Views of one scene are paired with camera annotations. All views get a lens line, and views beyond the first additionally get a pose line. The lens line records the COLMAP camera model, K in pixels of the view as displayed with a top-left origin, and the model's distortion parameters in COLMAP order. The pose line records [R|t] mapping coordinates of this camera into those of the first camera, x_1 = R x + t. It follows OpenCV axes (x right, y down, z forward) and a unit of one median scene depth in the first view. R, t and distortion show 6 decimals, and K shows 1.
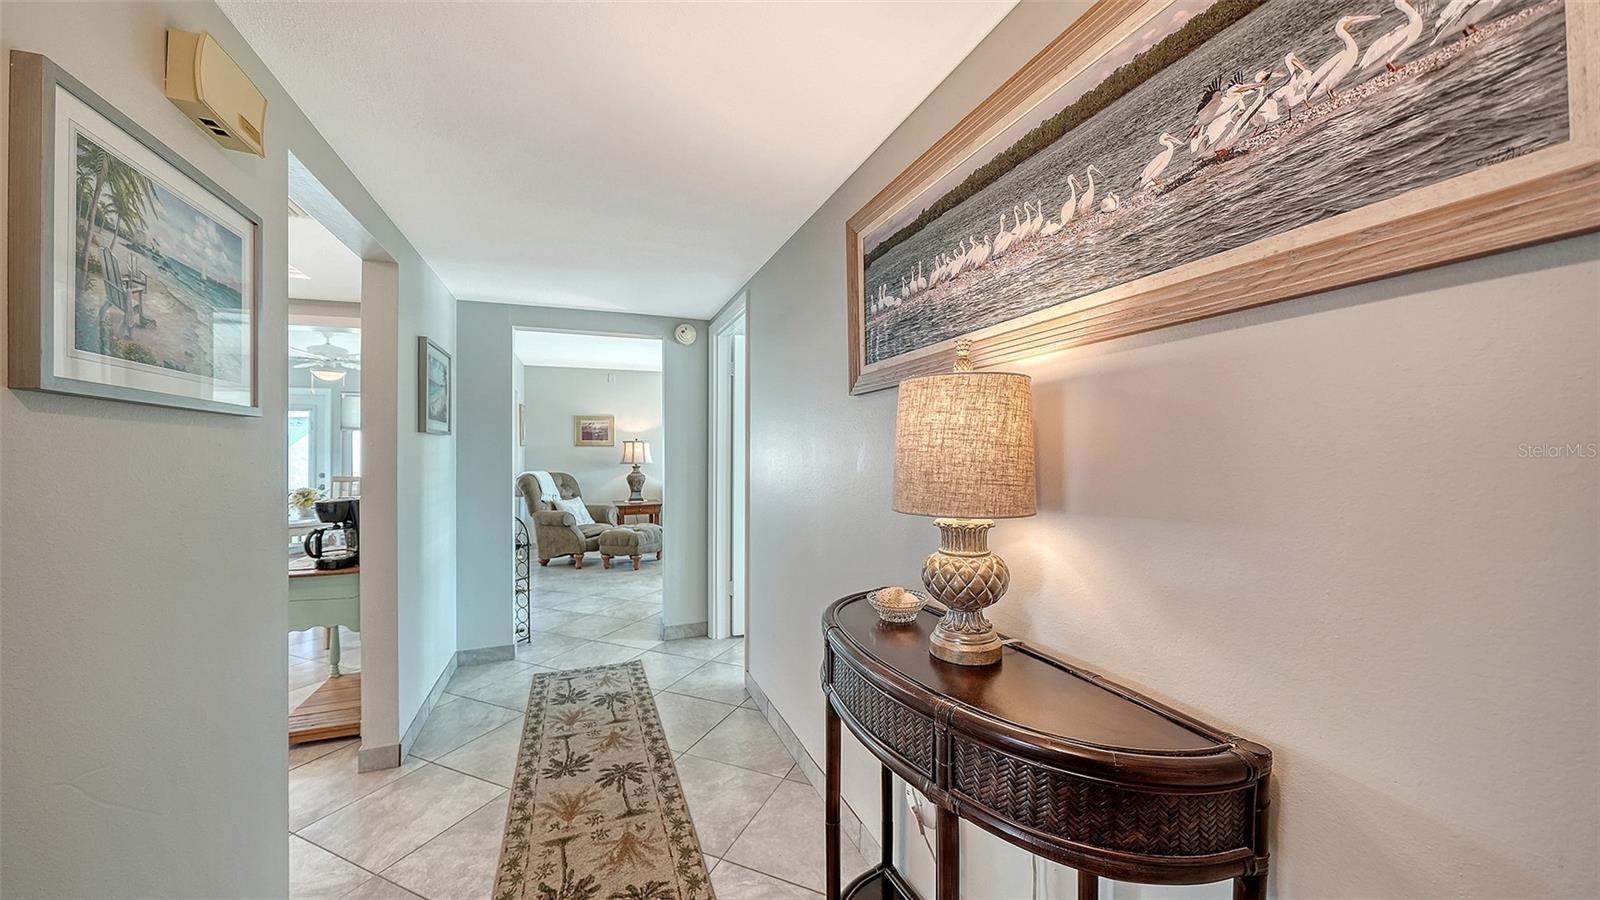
lens RADIAL K [[544.8, 0, 800.0], [0, 544.8, 450.0], [0, 0, 1]] dist [-0.031640, -0.000001]
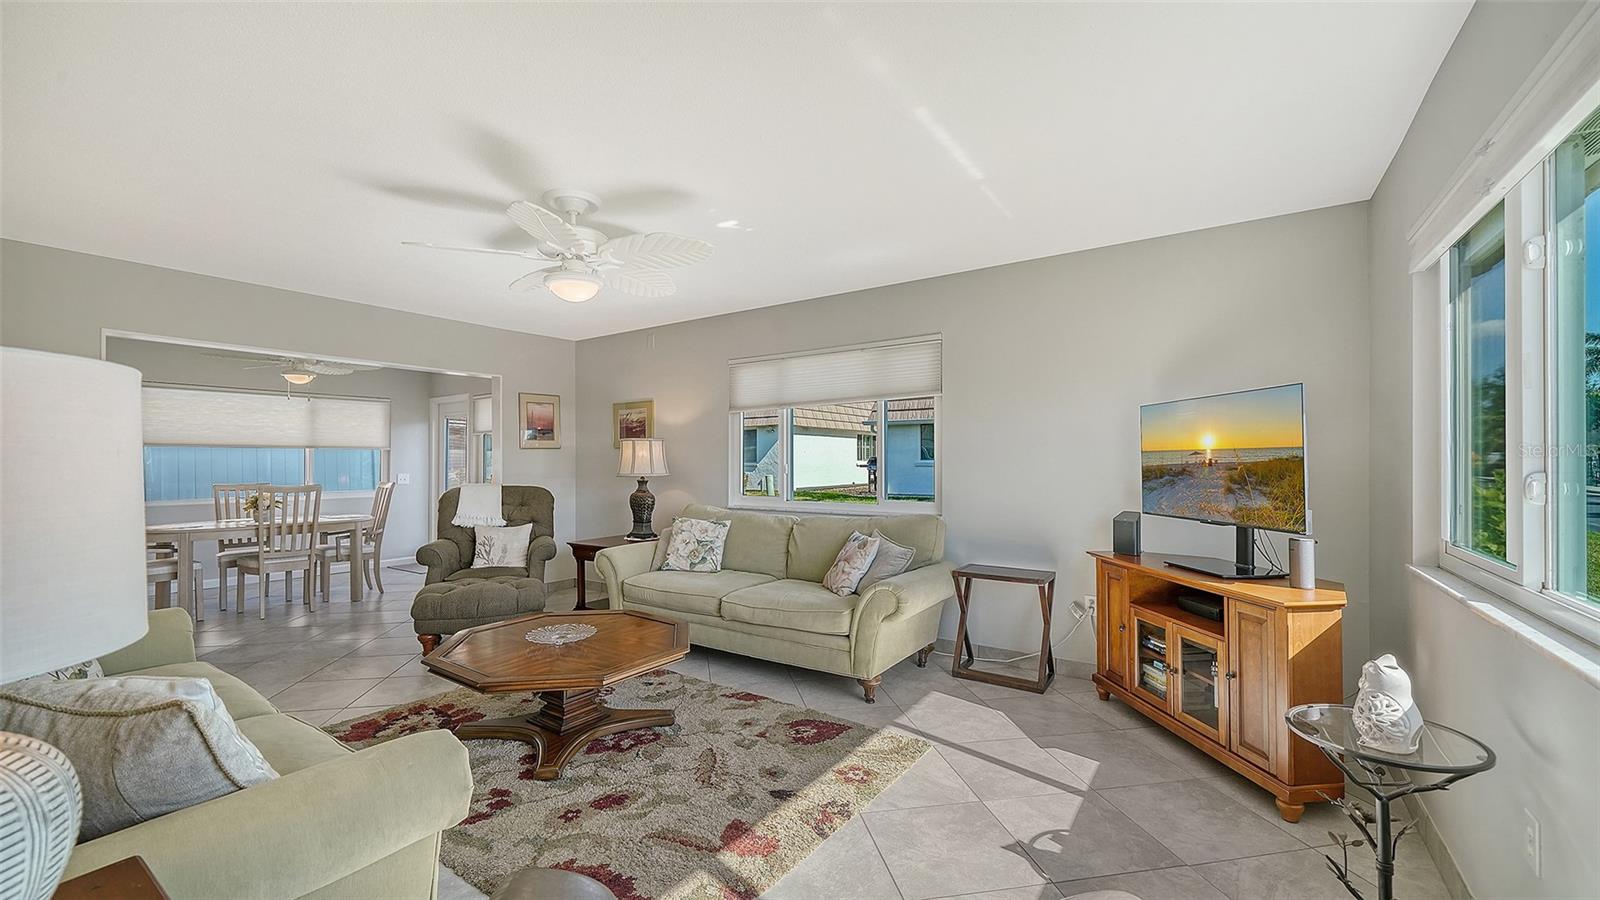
lens RADIAL K [[635.3, 0, 797.3], [0, 635.3, 453.1], [0, 0, 1]] dist [-0.002073, -0.000114]
pose [[0.533284, -0.004666, -0.845923, 0.447998], [0.005760, 0.999982, -0.001885, 0.002225], [0.845916, -0.003868, 0.533301, 0.882277]]
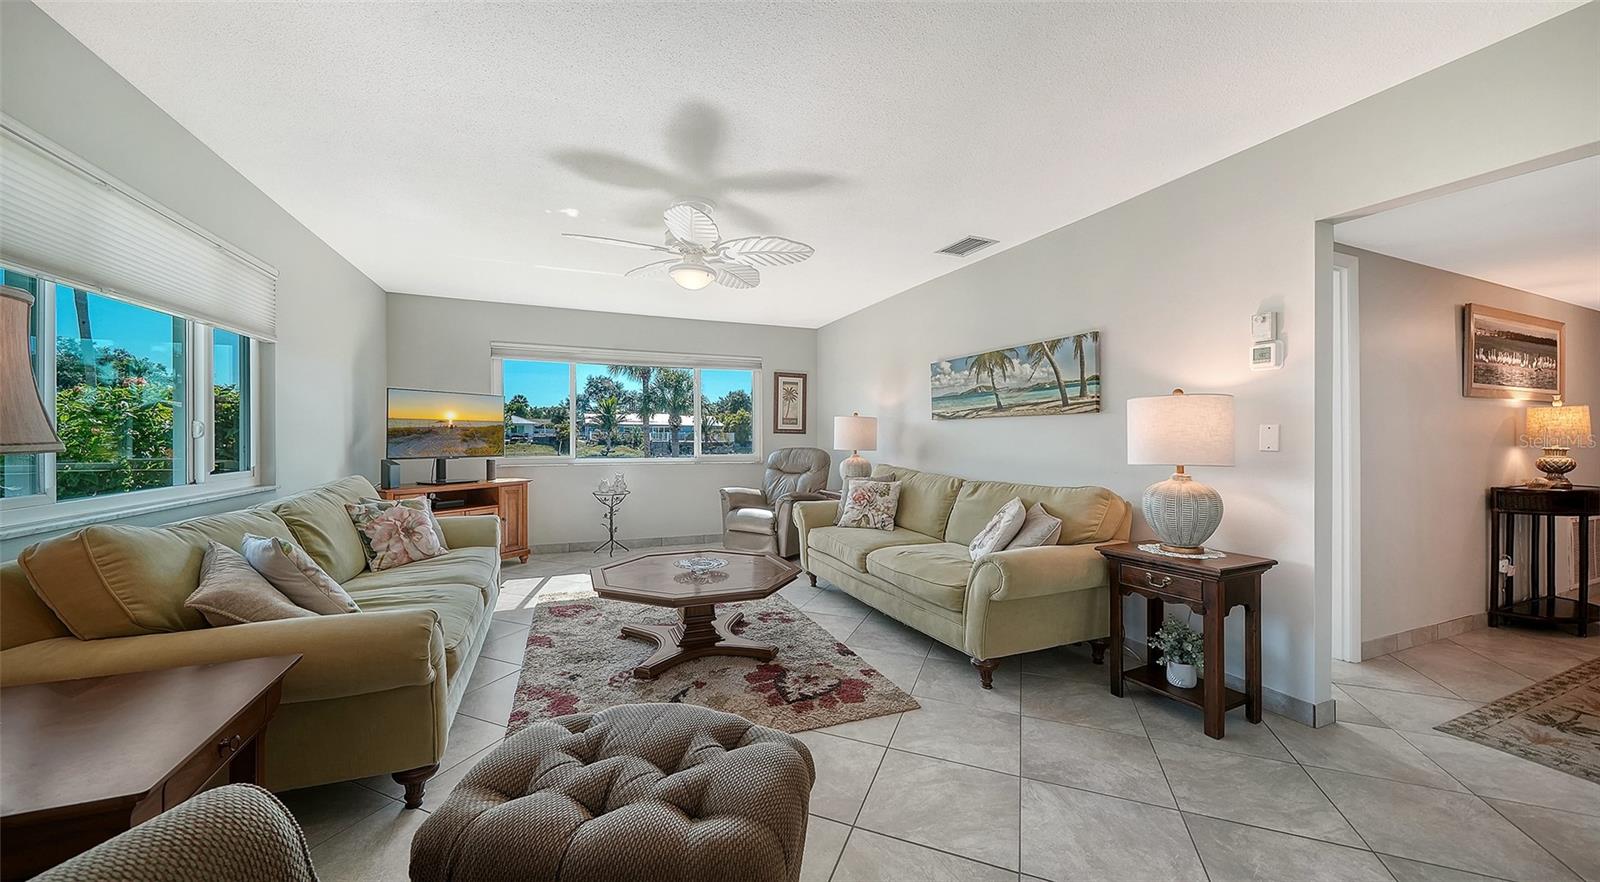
lens RADIAL K [[555.0, 0, 800.9], [0, 555.0, 435.3], [0, 0, 1]] dist [-0.000283, -0.000096]
pose [[-0.010345, 0.009865, 0.999898, -0.490804], [-0.012735, 0.999869, -0.009997, 0.021991], [-0.999865, -0.012837, -0.010218, 0.902729]]
